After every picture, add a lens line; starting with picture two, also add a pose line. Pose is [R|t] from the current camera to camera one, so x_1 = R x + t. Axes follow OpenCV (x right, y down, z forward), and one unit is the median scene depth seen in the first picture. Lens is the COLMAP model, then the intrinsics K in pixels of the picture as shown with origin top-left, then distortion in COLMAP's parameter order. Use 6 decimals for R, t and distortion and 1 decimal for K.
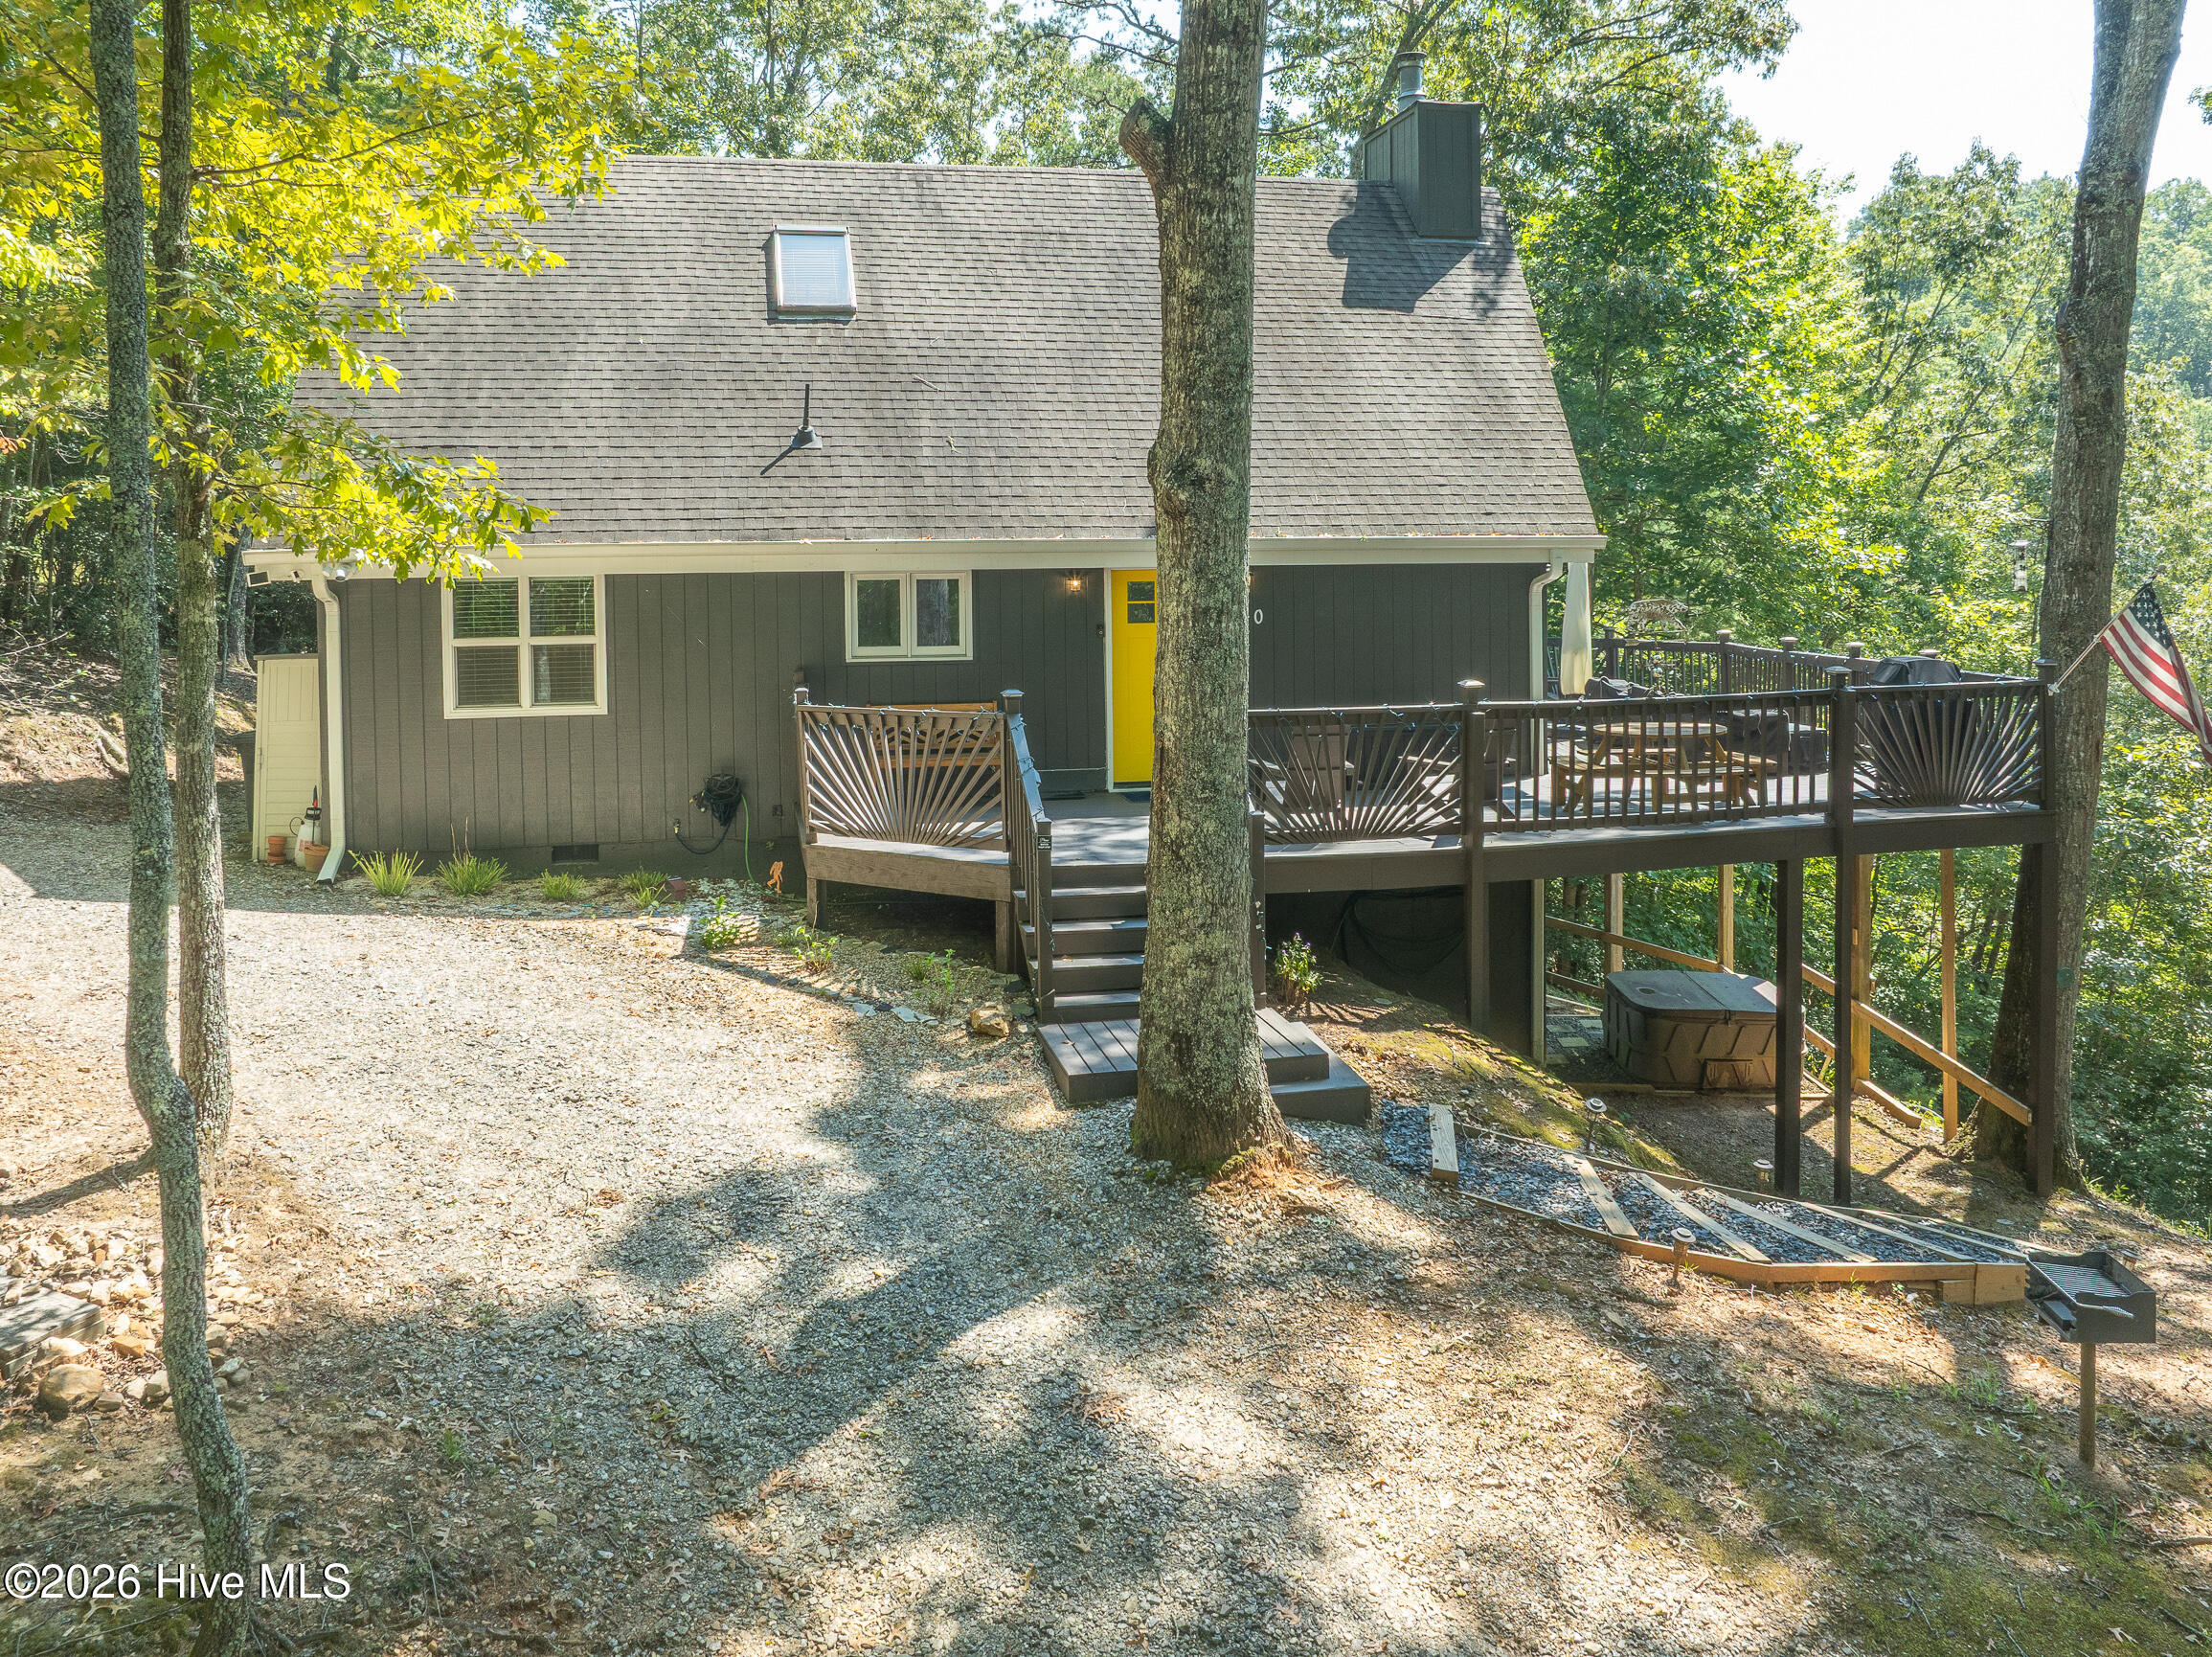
lens RADIAL K [[1592.2, 0, 1036.5], [0, 1592.2, 769.3], [0, 0, 1]] dist [-0.038375, 0.013404]
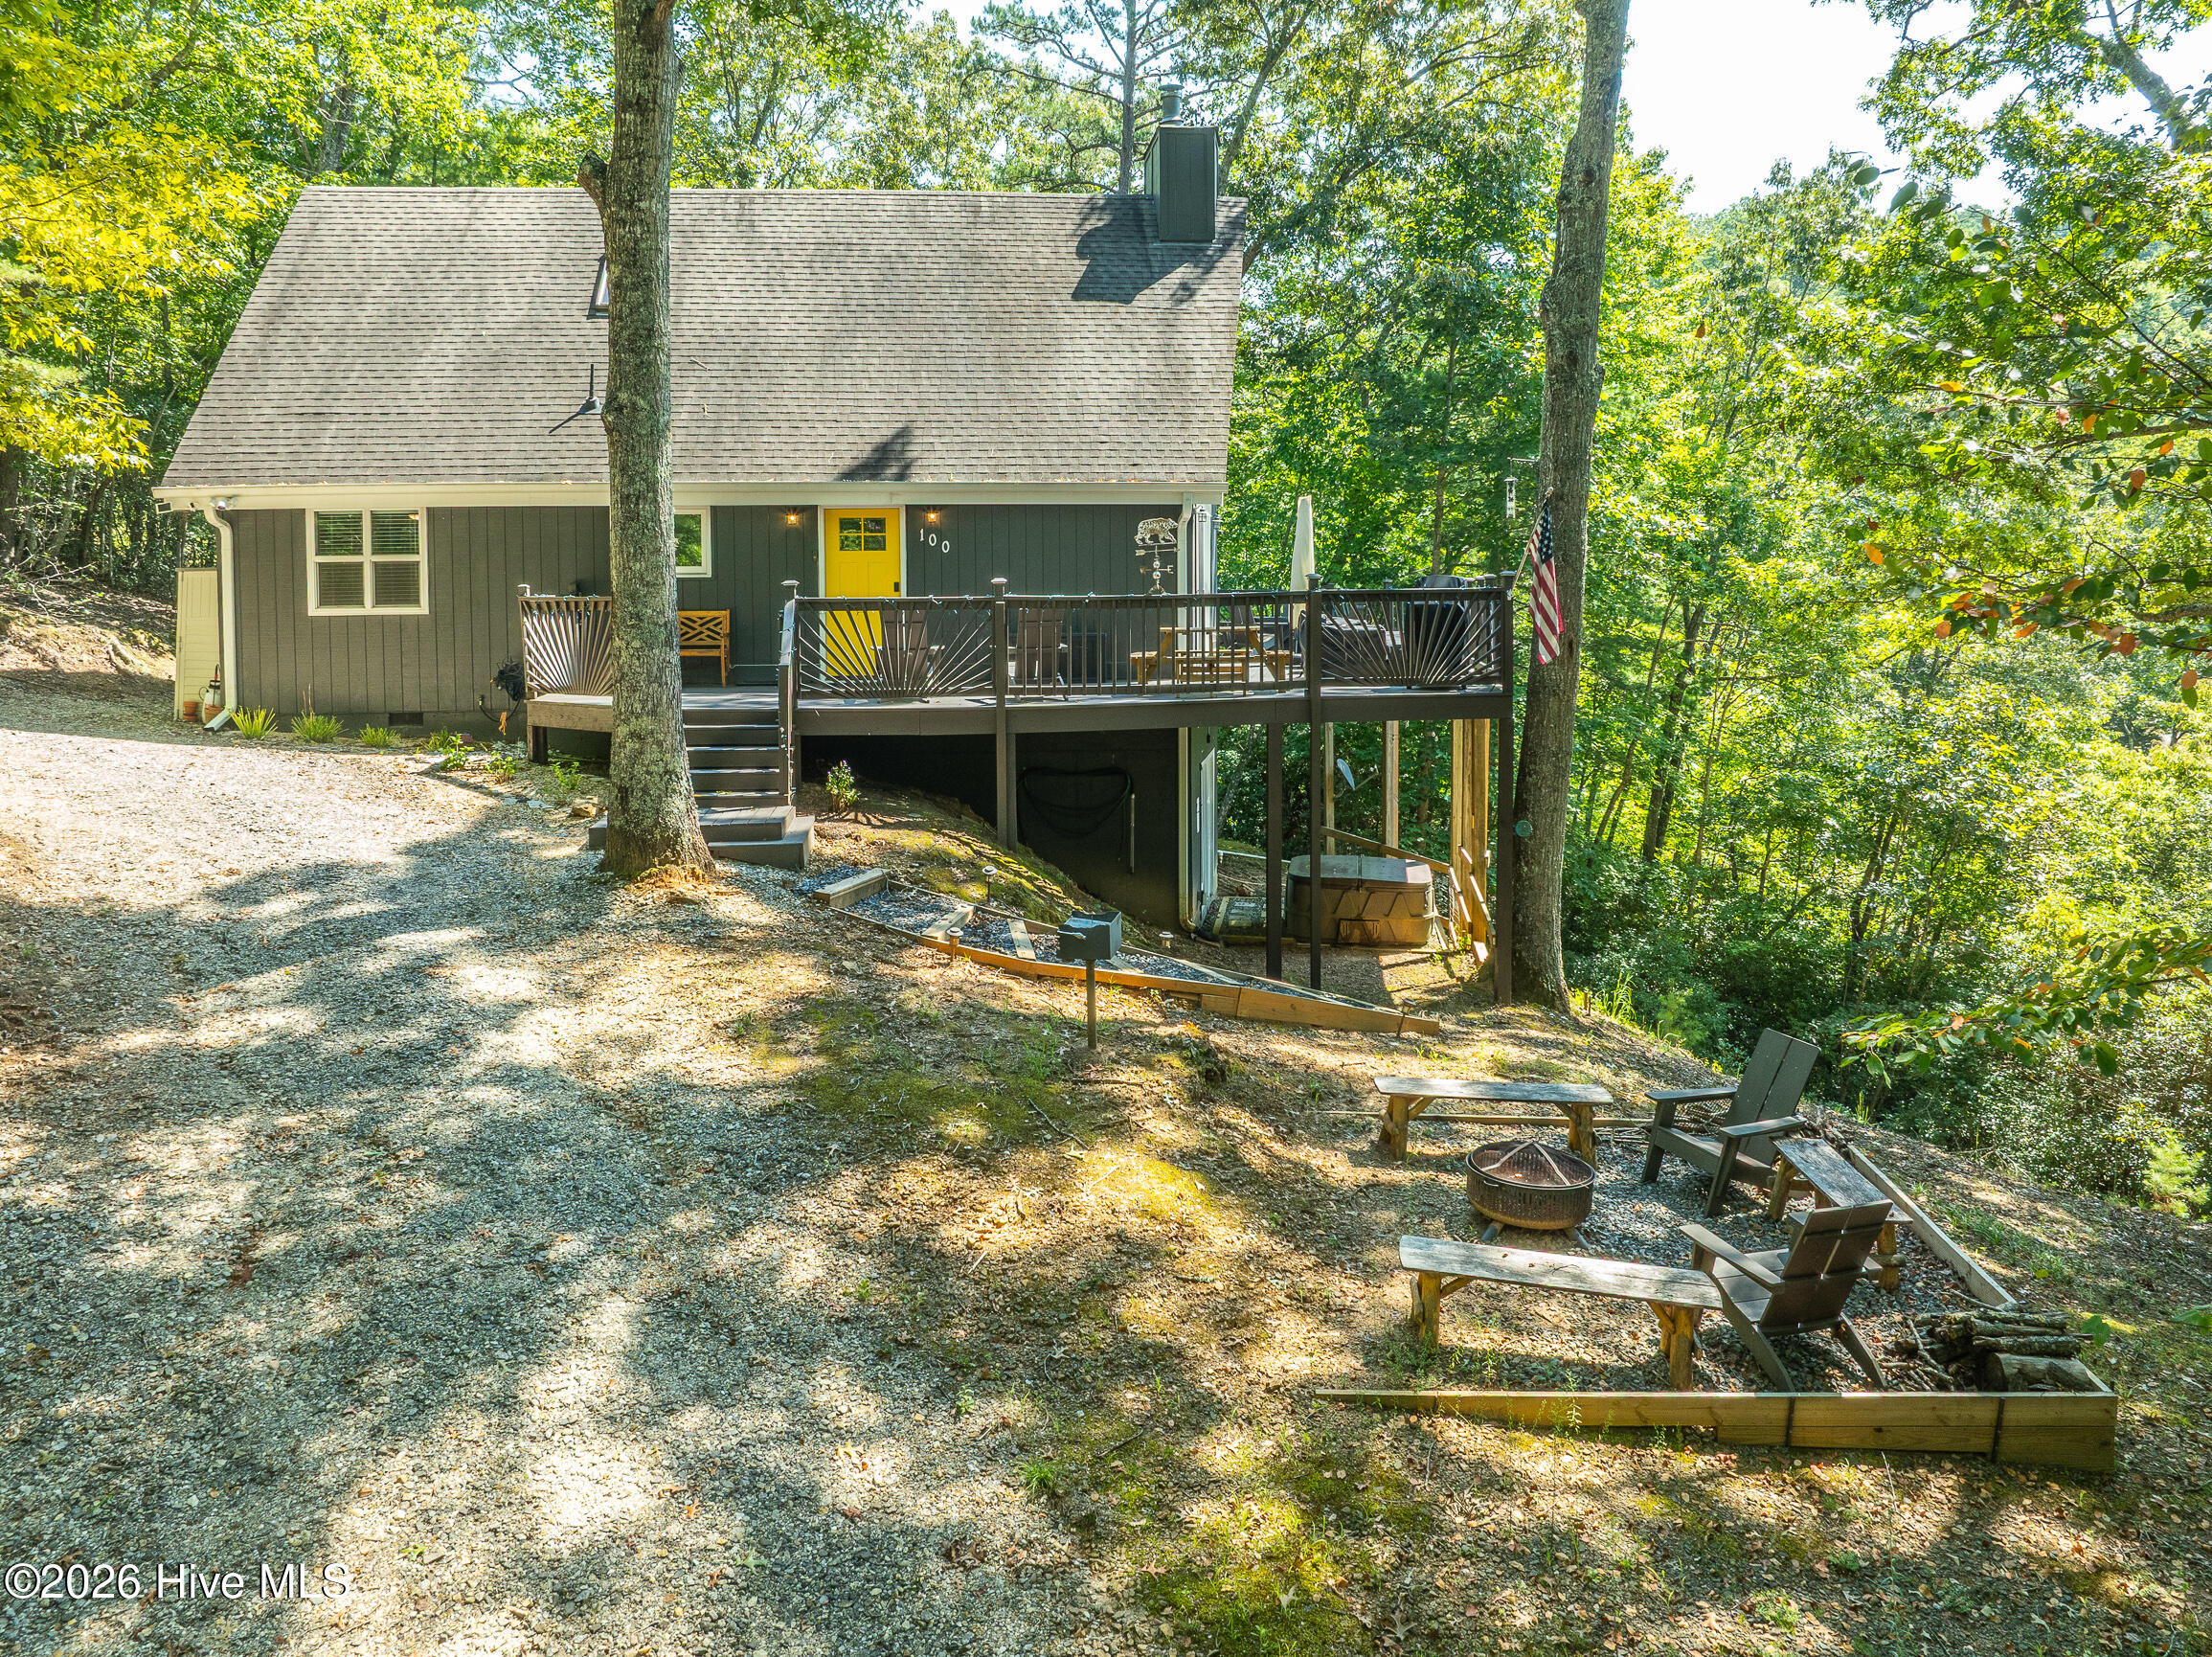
lens RADIAL K [[1592.2, 0, 1105.8], [0, 1592.2, 825.9], [0, 0, 1]] dist [-0.038375, 0.013404]
pose [[0.994907, 0.020539, -0.098686, 0.431967], [-0.018229, 0.999540, 0.024254, 0.100848], [0.099138, -0.022331, 0.994823, -0.267531]]
